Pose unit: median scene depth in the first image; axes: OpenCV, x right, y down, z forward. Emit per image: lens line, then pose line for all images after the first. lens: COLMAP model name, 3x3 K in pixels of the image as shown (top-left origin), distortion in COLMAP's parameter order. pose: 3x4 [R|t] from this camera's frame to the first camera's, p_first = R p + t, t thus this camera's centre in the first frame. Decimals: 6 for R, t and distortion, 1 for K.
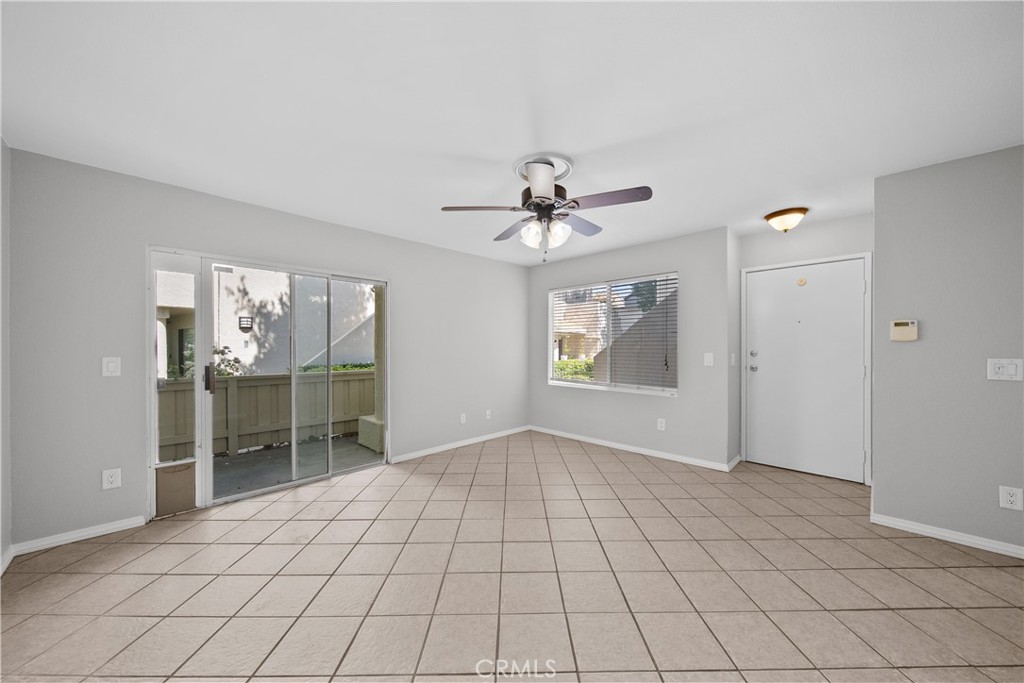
lens RADIAL K [[361.8, 0, 519.4], [0, 361.8, 346.8], [0, 0, 1]] dist [-0.001804, -0.001199]
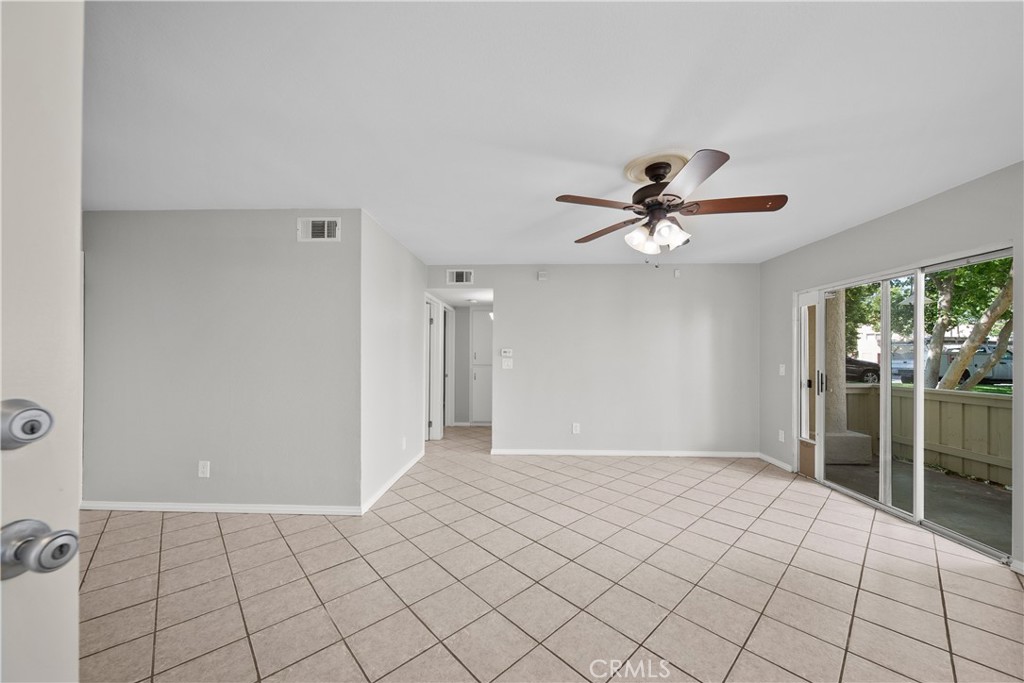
lens RADIAL K [[361.8, 0, 512.1], [0, 361.8, 354.2], [0, 0, 1]] dist [-0.001804, -0.001199]
pose [[-0.739645, -0.004903, -0.672980, 0.551646], [-0.007372, 0.999972, 0.000817, -0.005985], [0.672957, 0.005566, -0.739660, 0.814803]]
